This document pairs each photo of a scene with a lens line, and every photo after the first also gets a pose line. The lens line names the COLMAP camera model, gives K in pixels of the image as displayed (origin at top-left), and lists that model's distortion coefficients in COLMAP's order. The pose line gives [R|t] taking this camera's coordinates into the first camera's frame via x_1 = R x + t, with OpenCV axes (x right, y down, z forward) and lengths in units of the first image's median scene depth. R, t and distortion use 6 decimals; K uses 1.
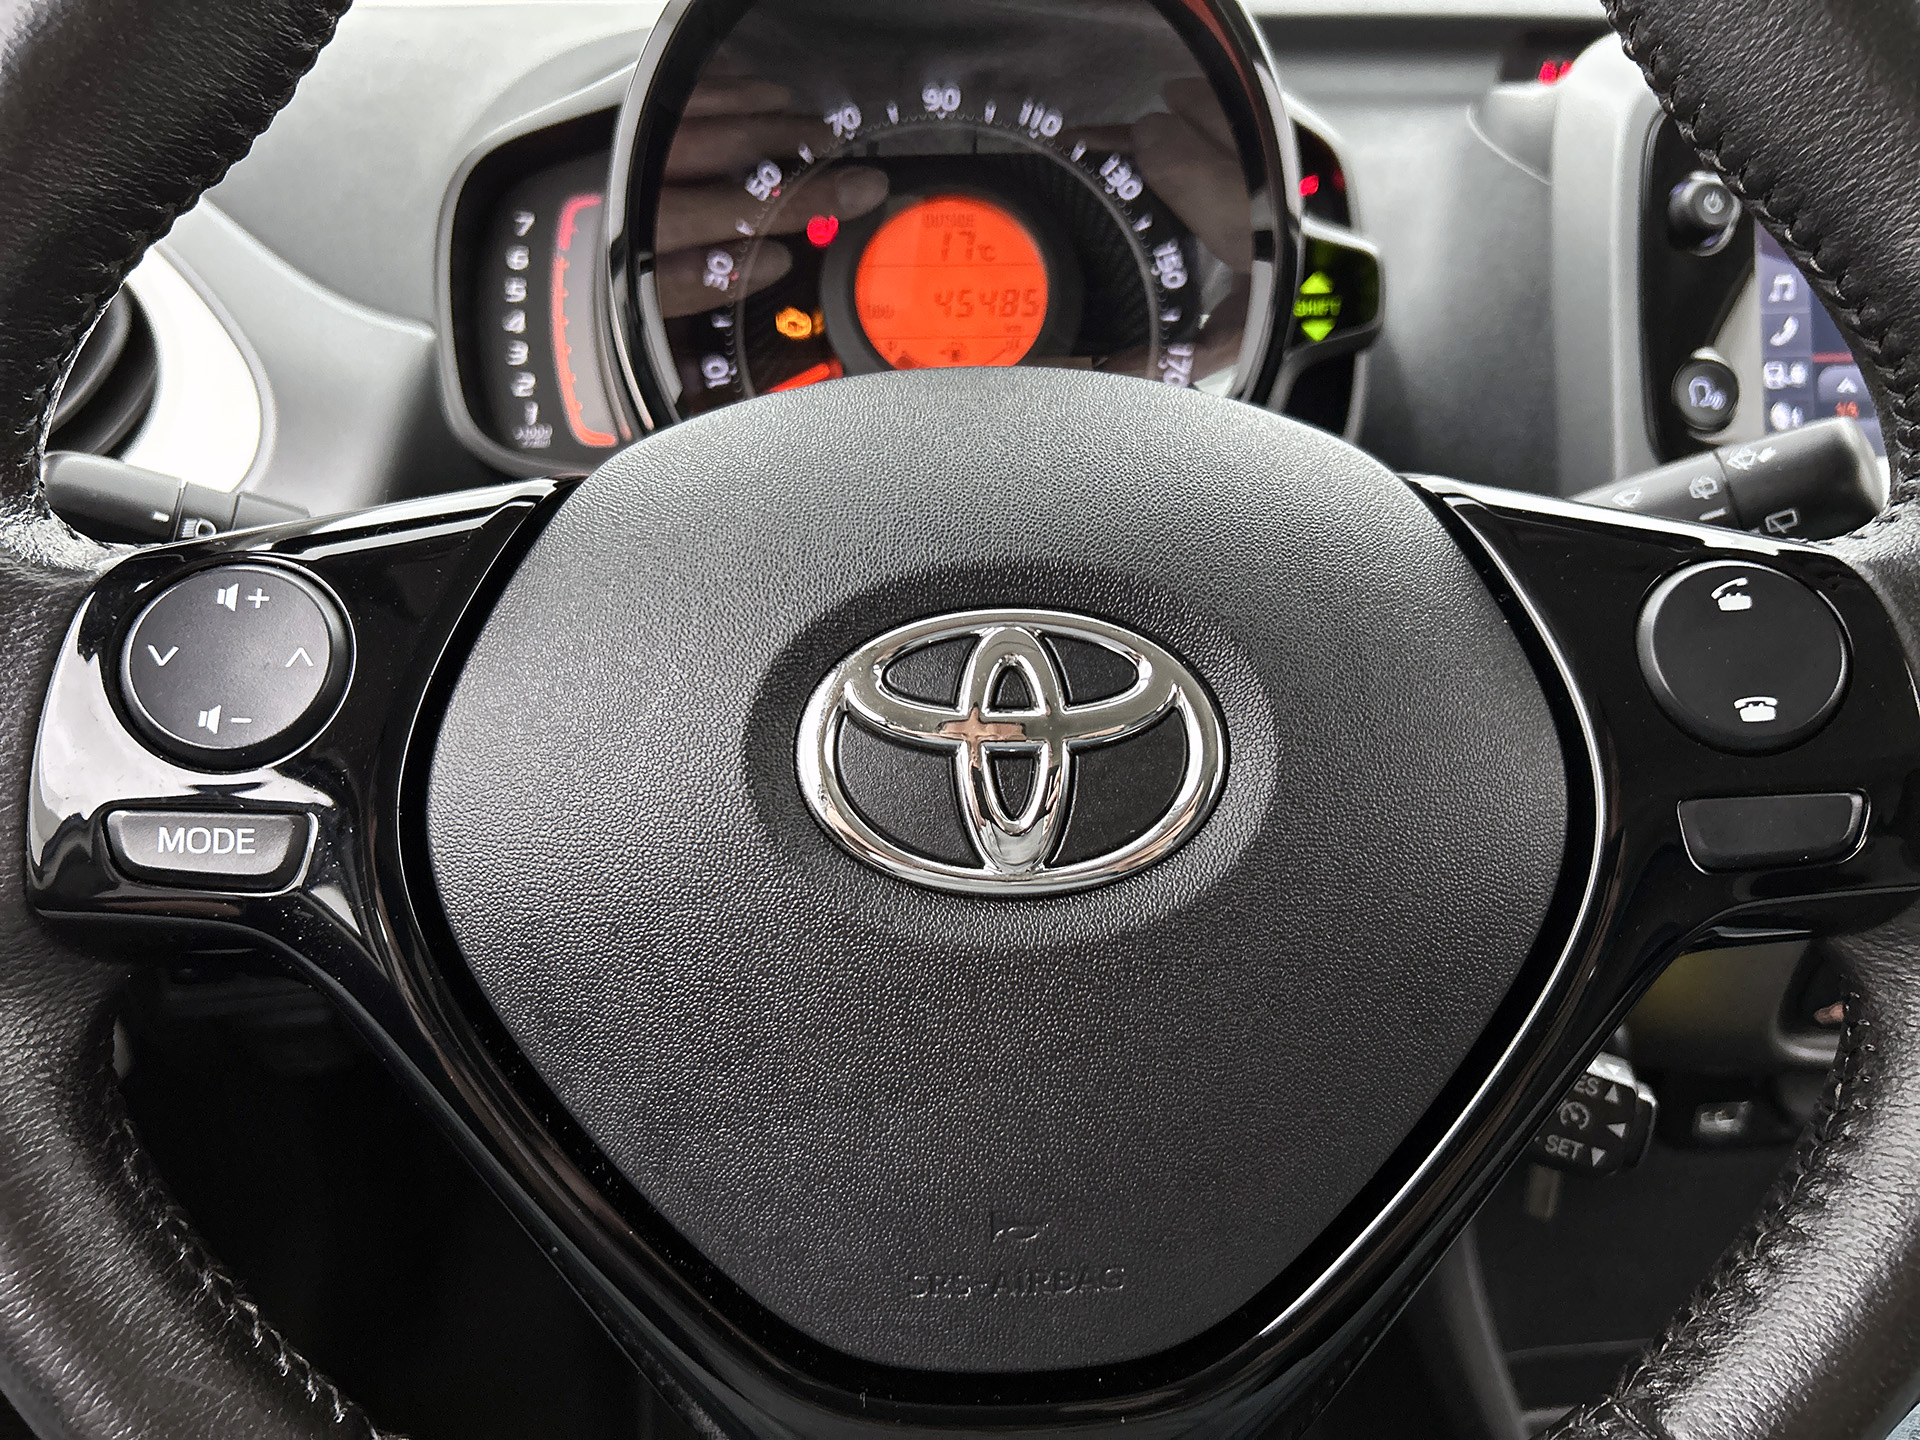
lens RADIAL K [[1409.8, 0, 955.8], [0, 1409.8, 718.5], [0, 0, 1]] dist [0.018577, -0.015044]
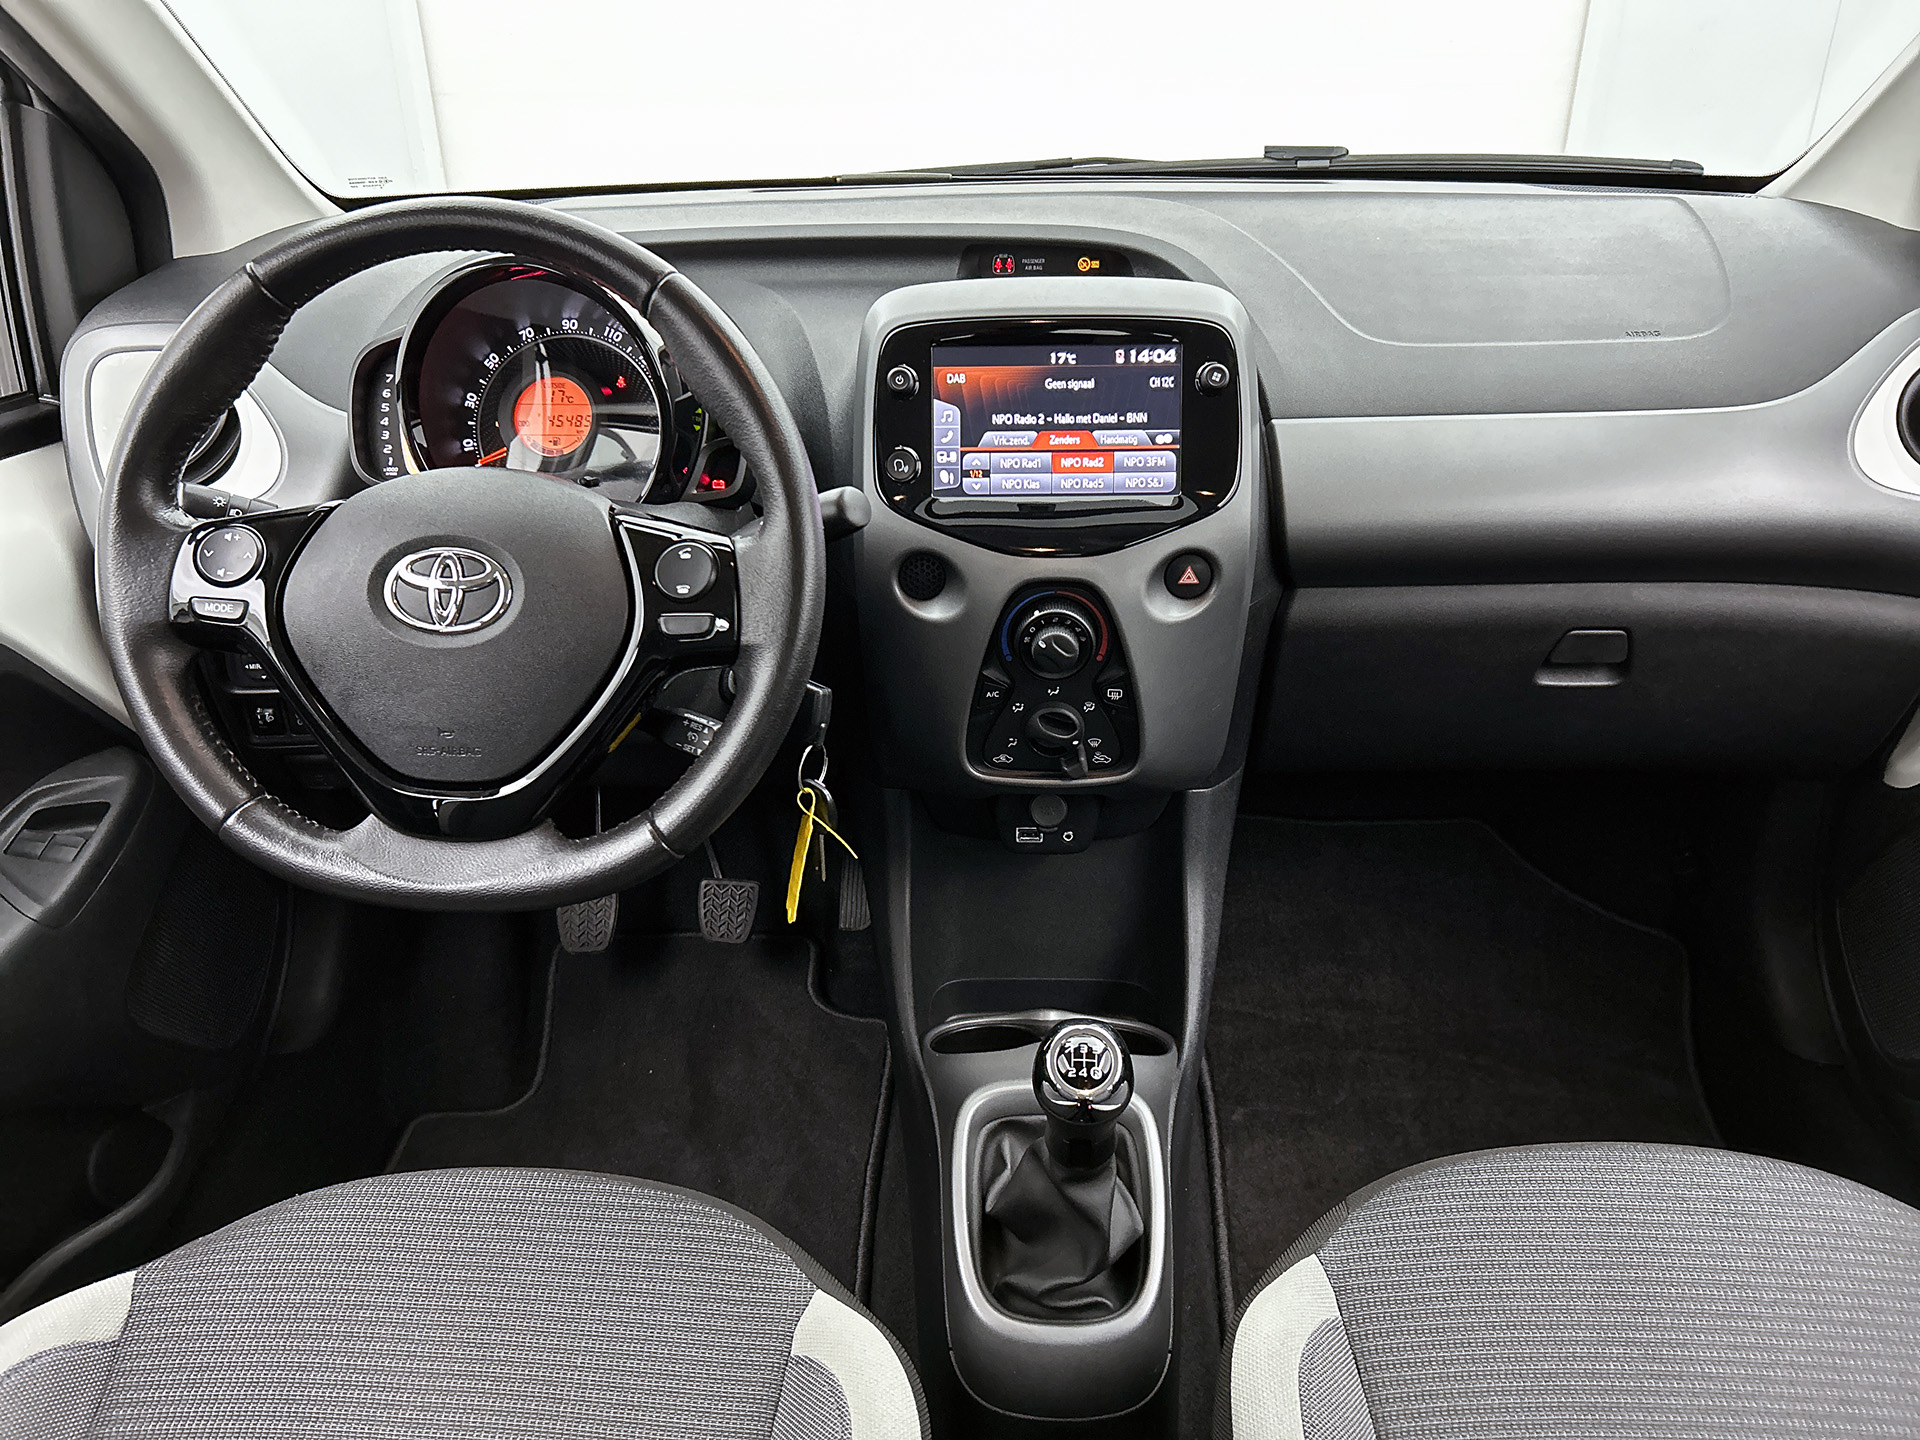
lens RADIAL K [[1409.8, 0, 959.1], [0, 1409.8, 733.4], [0, 0, 1]] dist [0.018577, -0.015044]
pose [[0.993887, 0.043556, -0.101449, 0.868557], [-0.039902, 0.998489, 0.037772, 0.102216], [0.102941, -0.033493, 0.994123, -1.201582]]
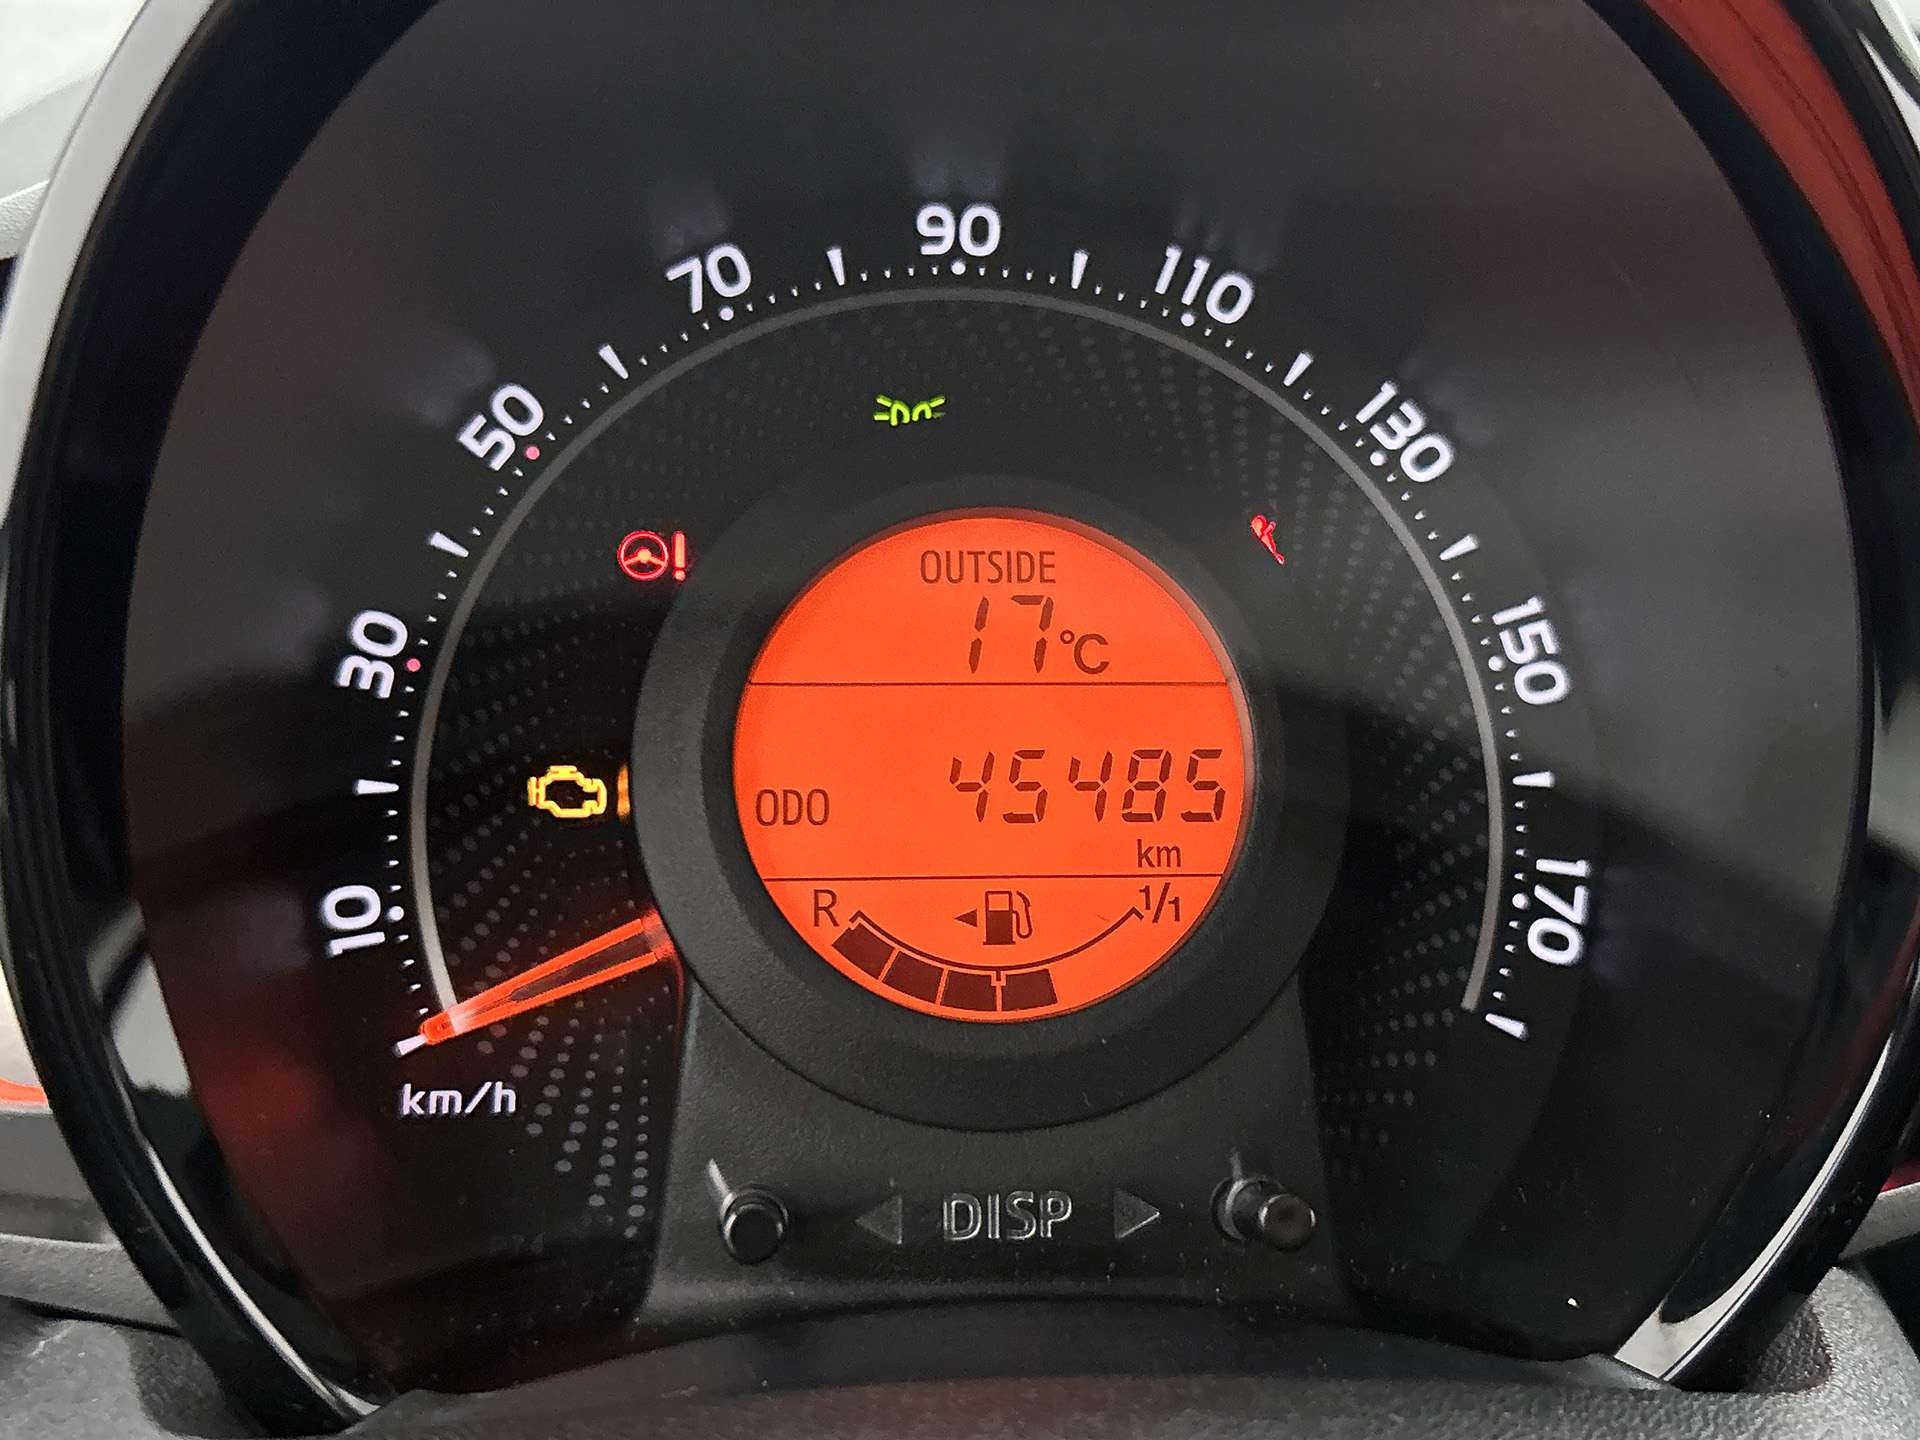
lens RADIAL K [[2167.4, 0, 967.9], [0, 2167.4, 714.1], [0, 0, 1]] dist [-0.043815, 0.000000]
pose [[0.999284, 0.017014, 0.033790, -0.026029], [-0.012288, 0.990710, -0.135438, -0.222312], [-0.035781, 0.134926, 0.990209, 0.418491]]
